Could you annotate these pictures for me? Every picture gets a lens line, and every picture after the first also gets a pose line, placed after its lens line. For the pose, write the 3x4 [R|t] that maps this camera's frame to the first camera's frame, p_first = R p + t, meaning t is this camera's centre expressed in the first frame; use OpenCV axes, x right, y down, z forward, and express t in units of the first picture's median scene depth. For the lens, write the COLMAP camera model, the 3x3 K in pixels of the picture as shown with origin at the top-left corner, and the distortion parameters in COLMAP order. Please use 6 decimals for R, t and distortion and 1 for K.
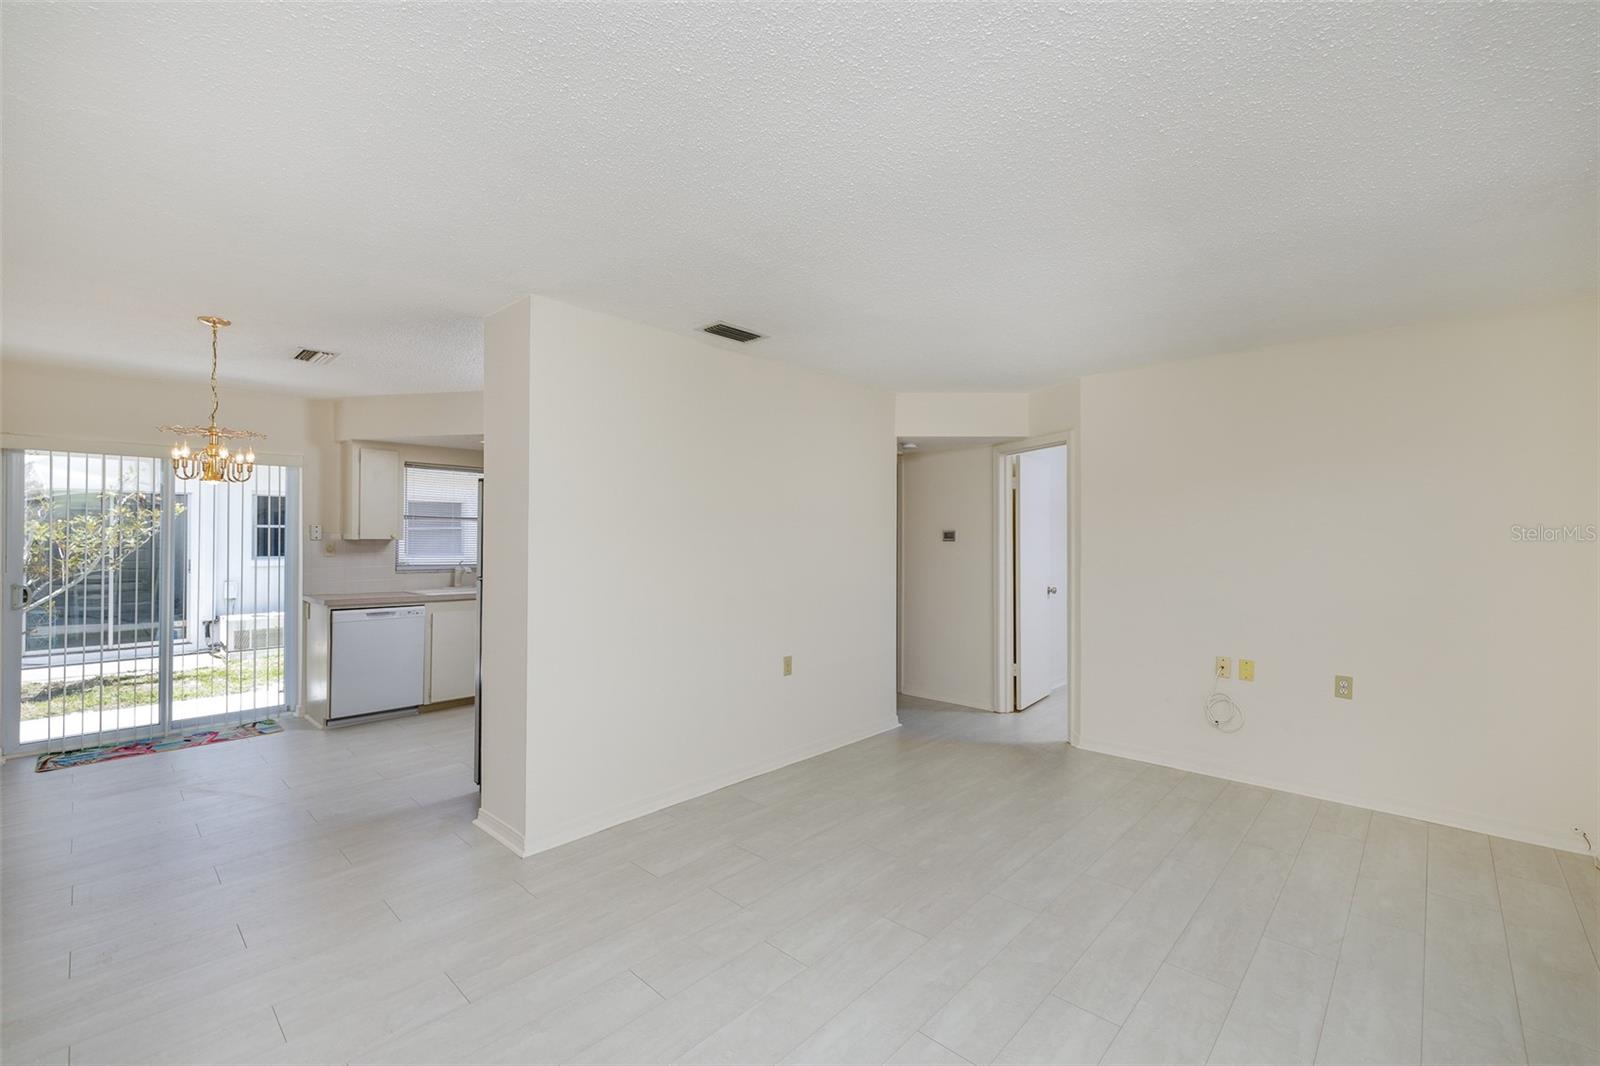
lens RADIAL K [[671.5, 0, 800.0], [0, 671.5, 533.0], [0, 0, 1]] dist [-0.000027, 0.000025]
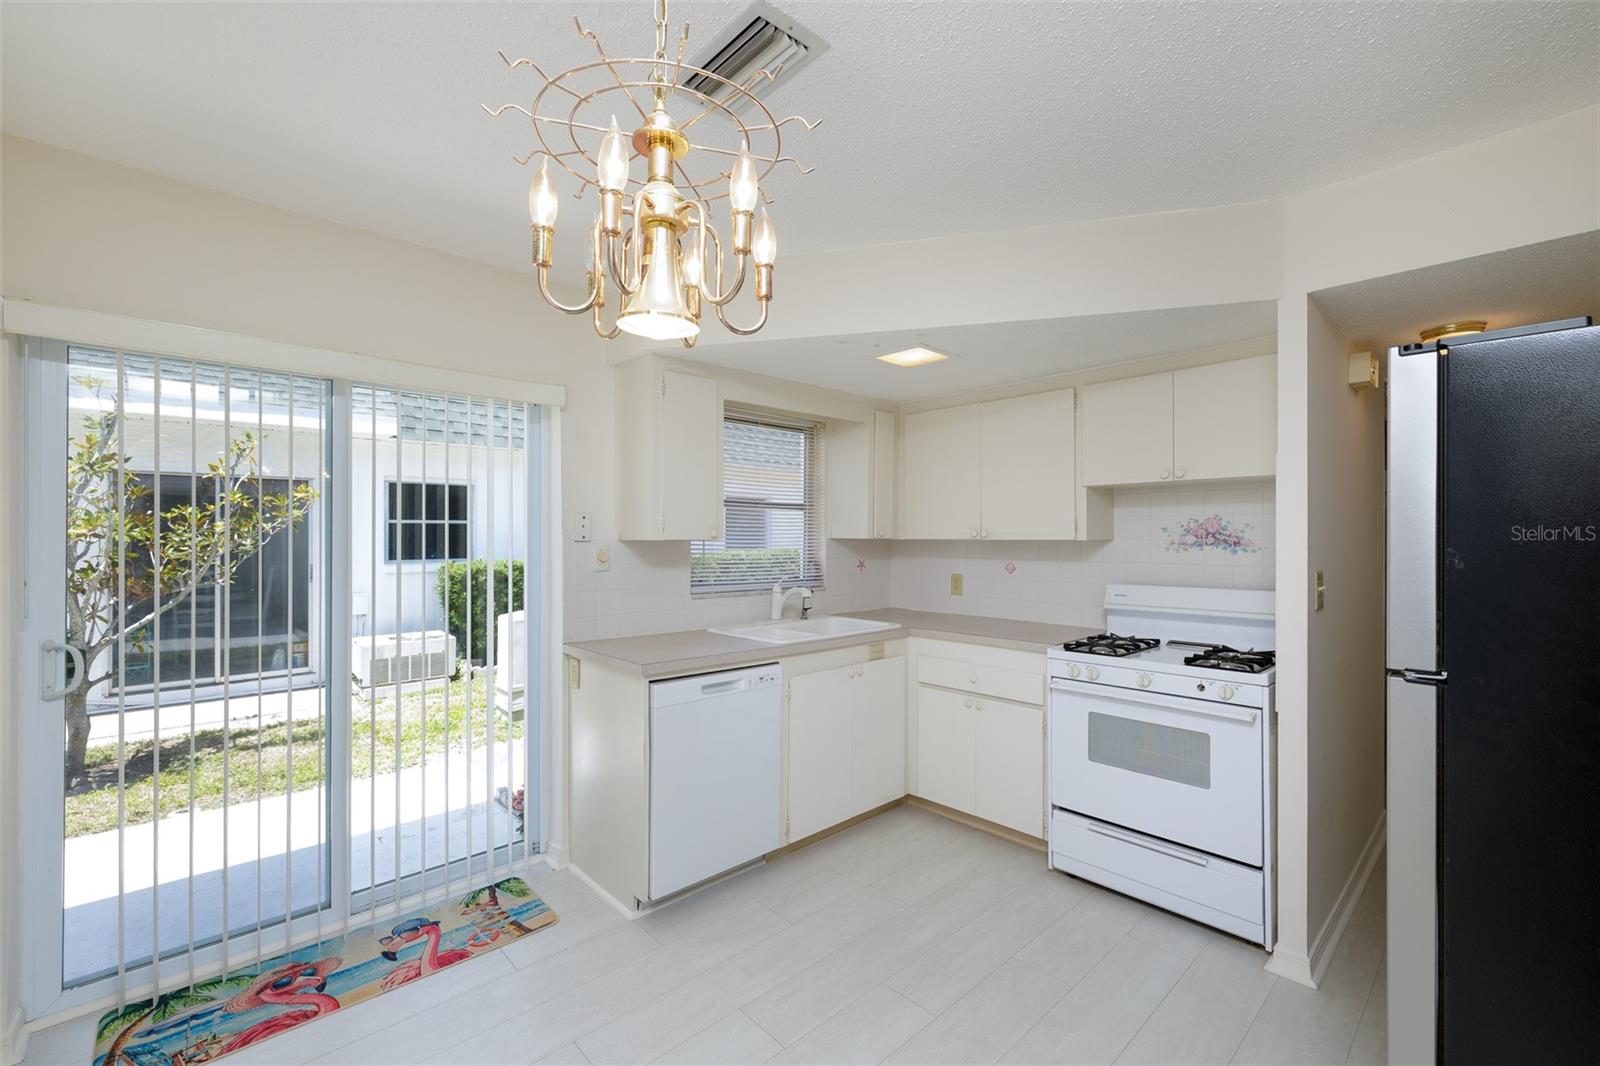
lens RADIAL K [[671.5, 0, 800.0], [0, 671.5, 533.0], [0, 0, 1]] dist [-0.000027, 0.000025]
pose [[0.997334, -0.001457, -0.072958, -0.387781], [0.001718, 0.999992, 0.003524, 0.001709], [0.072952, -0.003640, 0.997329, 0.360462]]
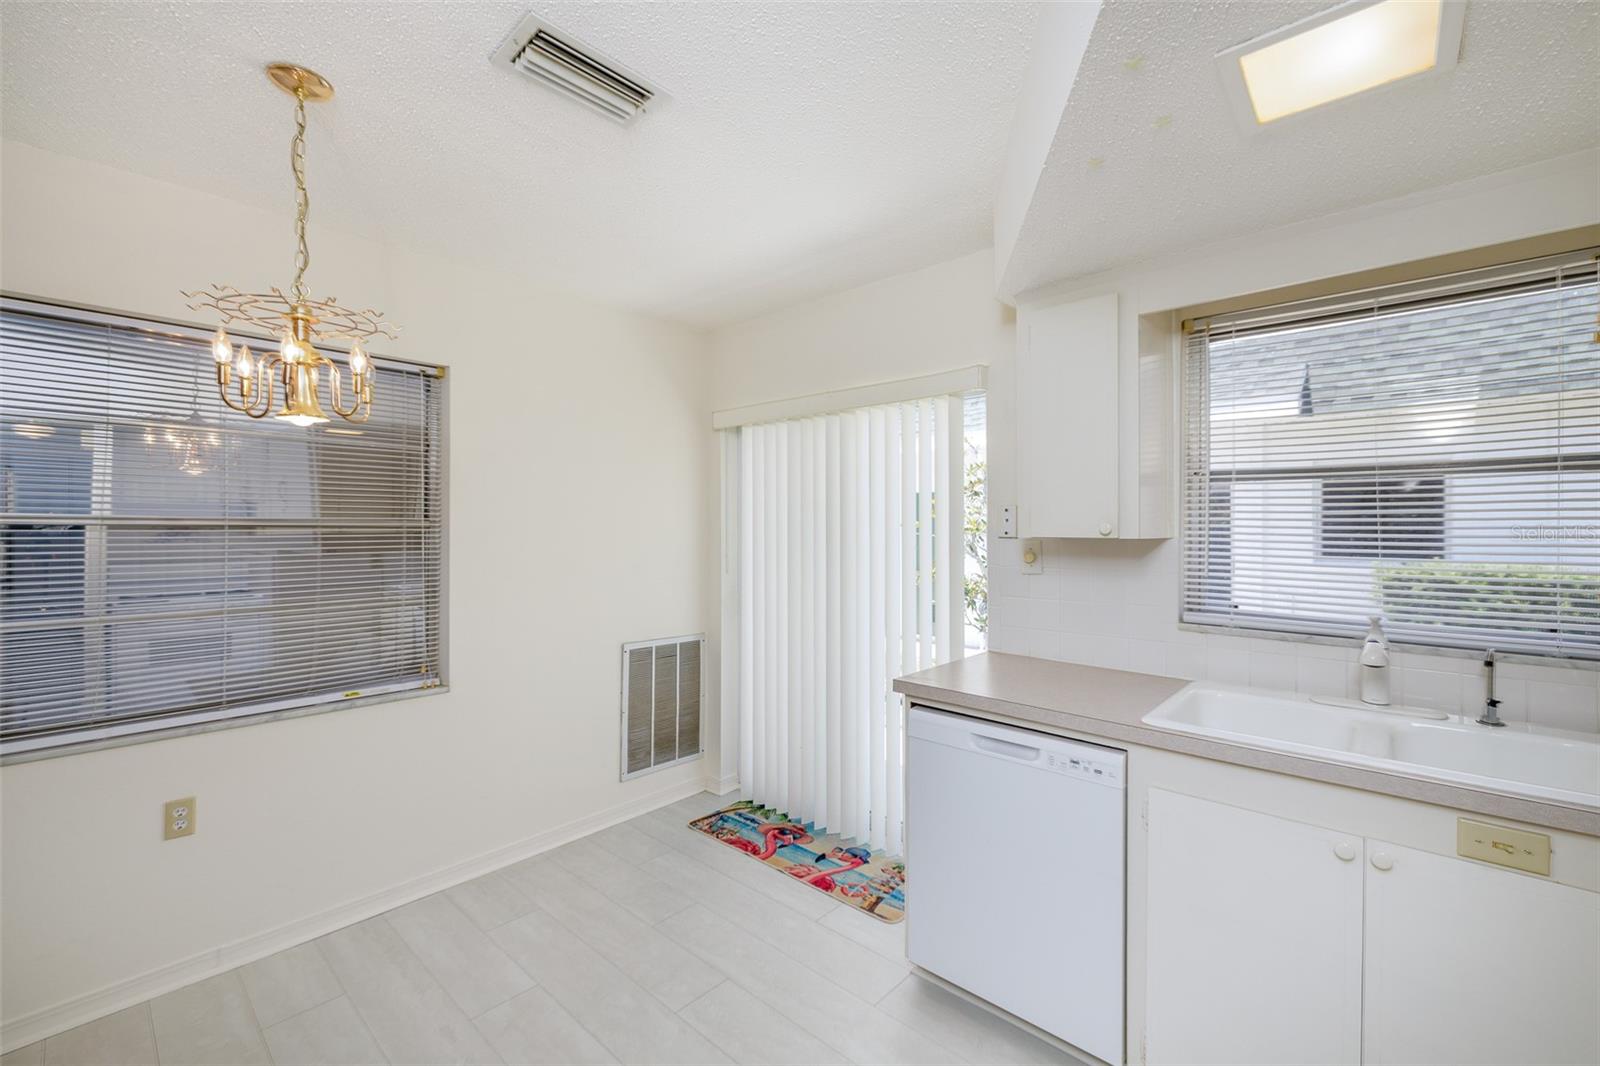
lens RADIAL K [[671.5, 0, 800.0], [0, 671.5, 533.0], [0, 0, 1]] dist [-0.000027, 0.000025]
pose [[0.008323, 0.004034, -0.999957, -0.195880], [0.003834, 0.999984, 0.004066, 0.003306], [0.999958, -0.003868, 0.008307, 0.649805]]
